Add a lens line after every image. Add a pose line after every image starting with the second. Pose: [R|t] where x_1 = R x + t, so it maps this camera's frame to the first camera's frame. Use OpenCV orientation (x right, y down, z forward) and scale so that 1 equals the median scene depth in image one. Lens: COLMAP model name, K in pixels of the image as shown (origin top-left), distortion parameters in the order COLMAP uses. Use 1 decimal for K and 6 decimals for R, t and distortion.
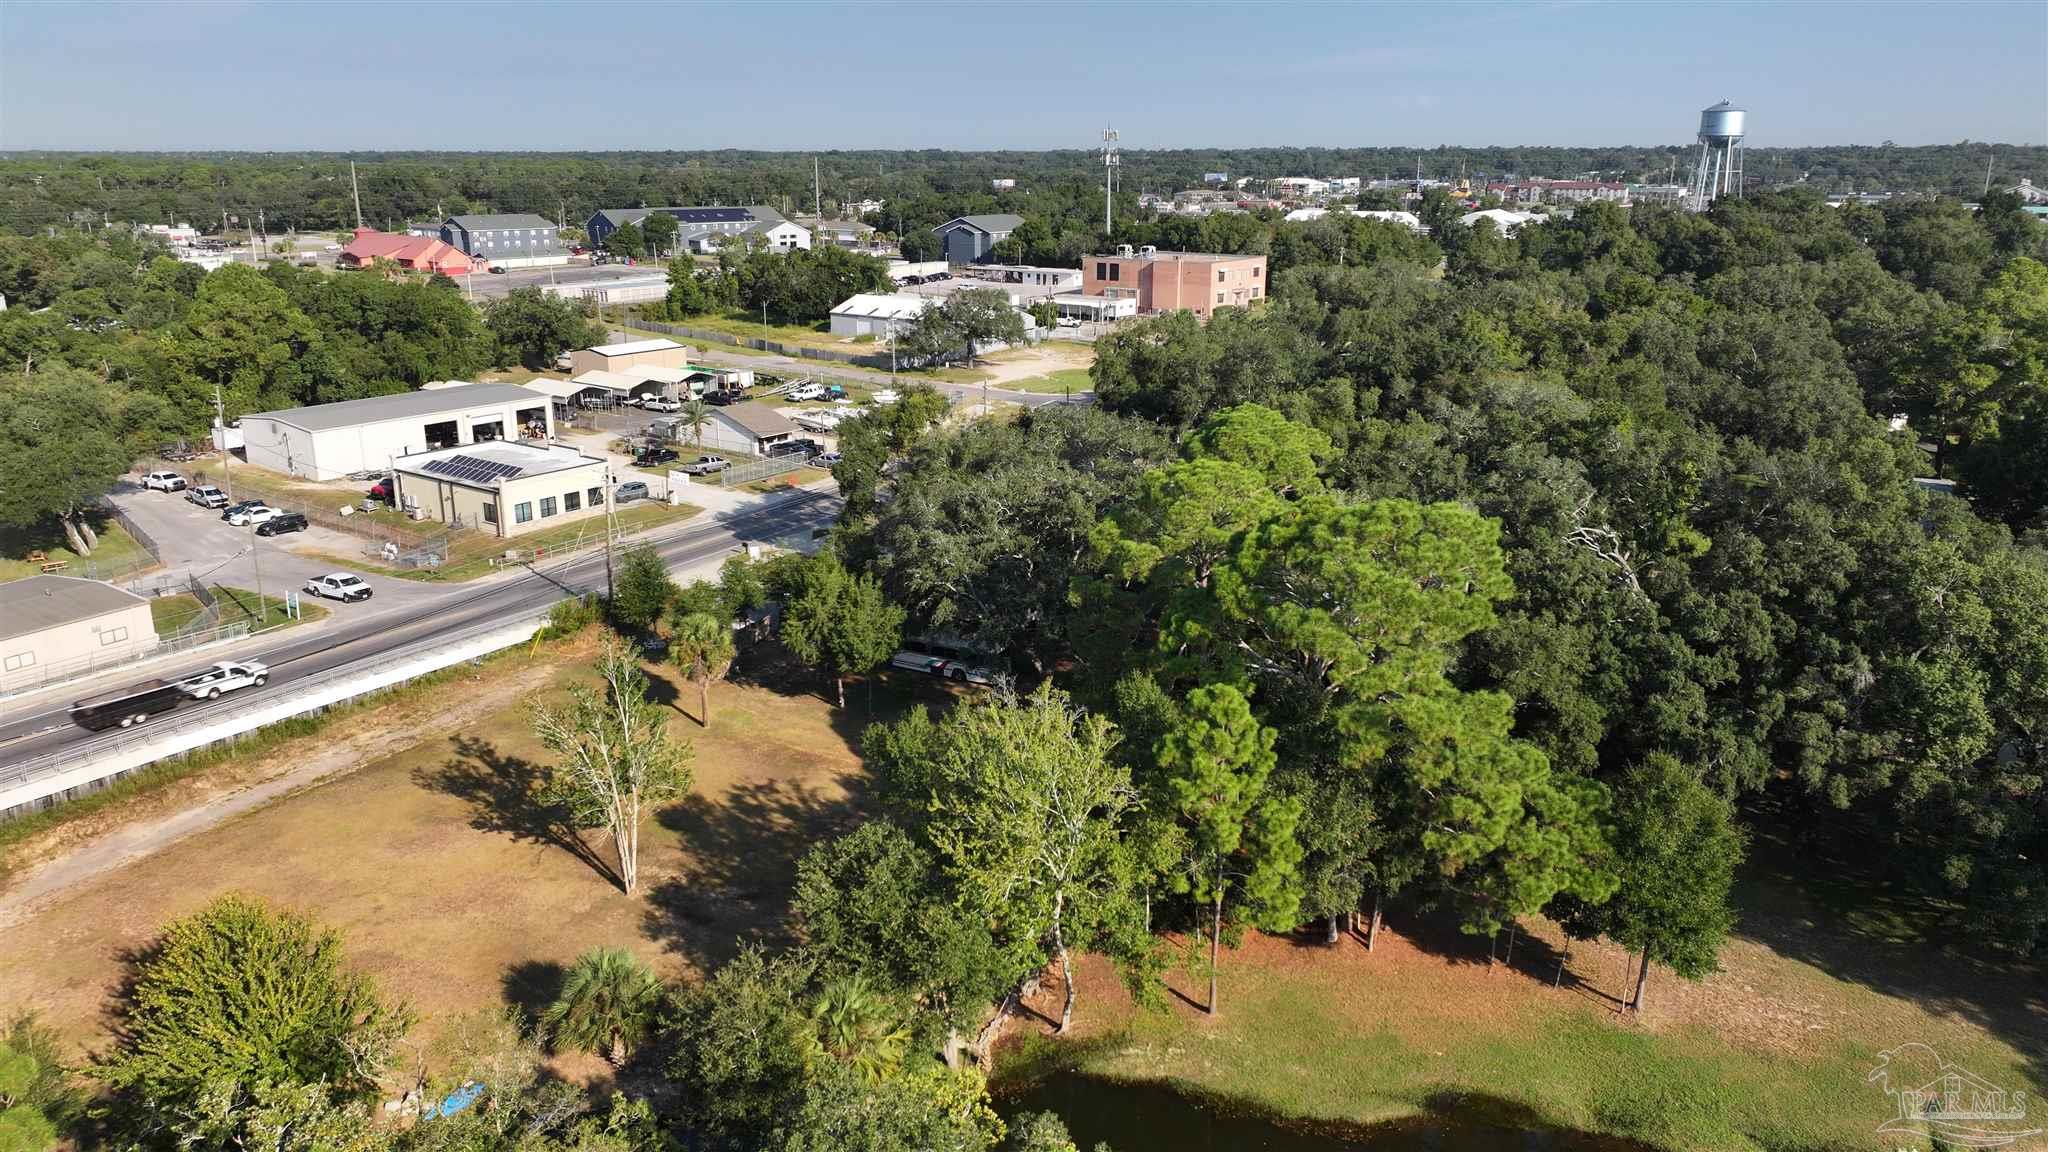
lens RADIAL K [[1436.2, 0, 1017.1], [0, 1436.2, 569.2], [0, 0, 1]] dist [0.000599, 0.014257]
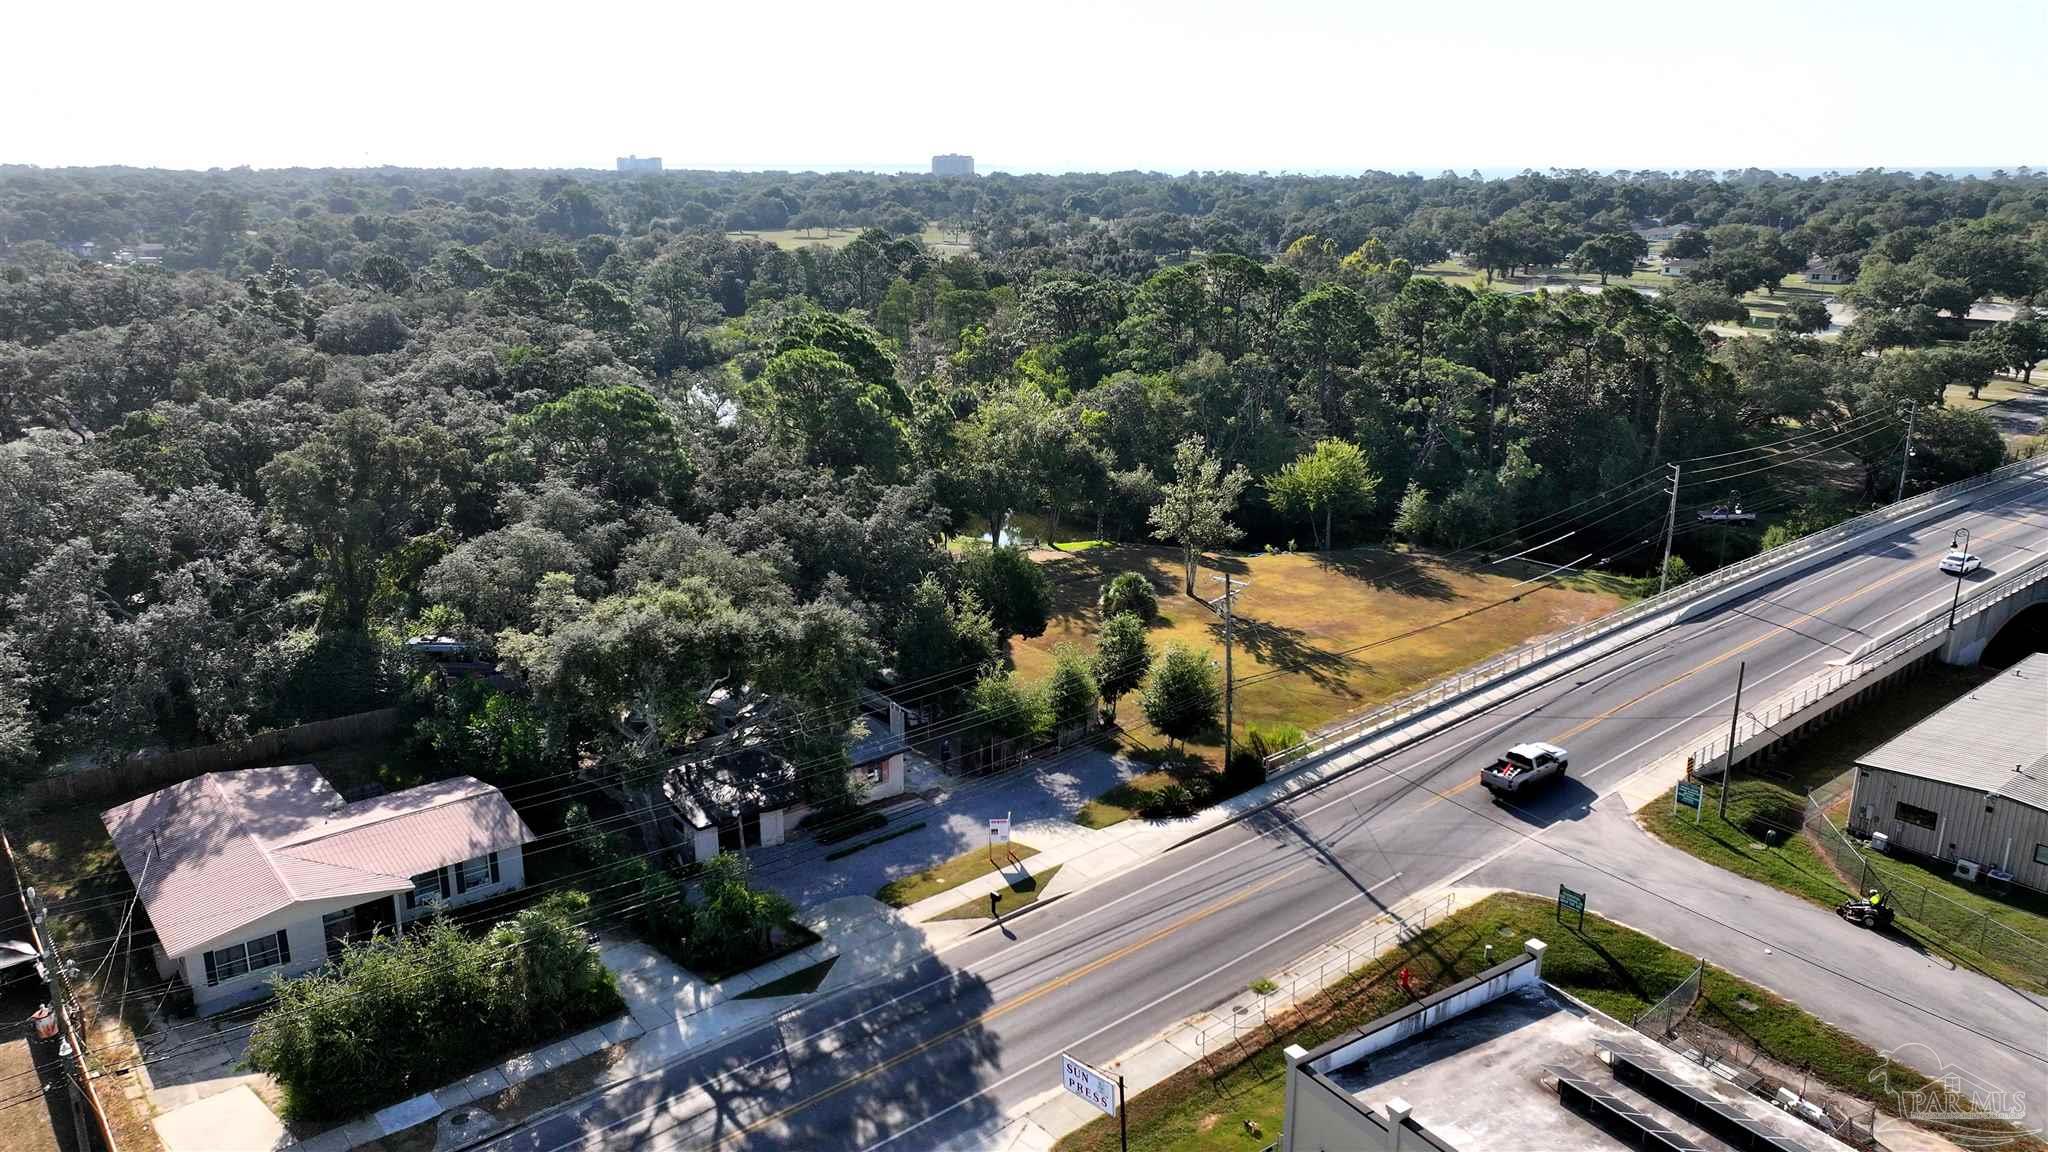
lens RADIAL K [[1436.2, 0, 1020.9], [0, 1436.2, 567.7], [0, 0, 1]] dist [0.000599, 0.014257]
pose [[-0.941603, -0.092349, 0.323813, -0.420405], [0.093088, 0.852787, 0.513895, -0.452228], [-0.323601, 0.514029, -0.794391, 1.599174]]
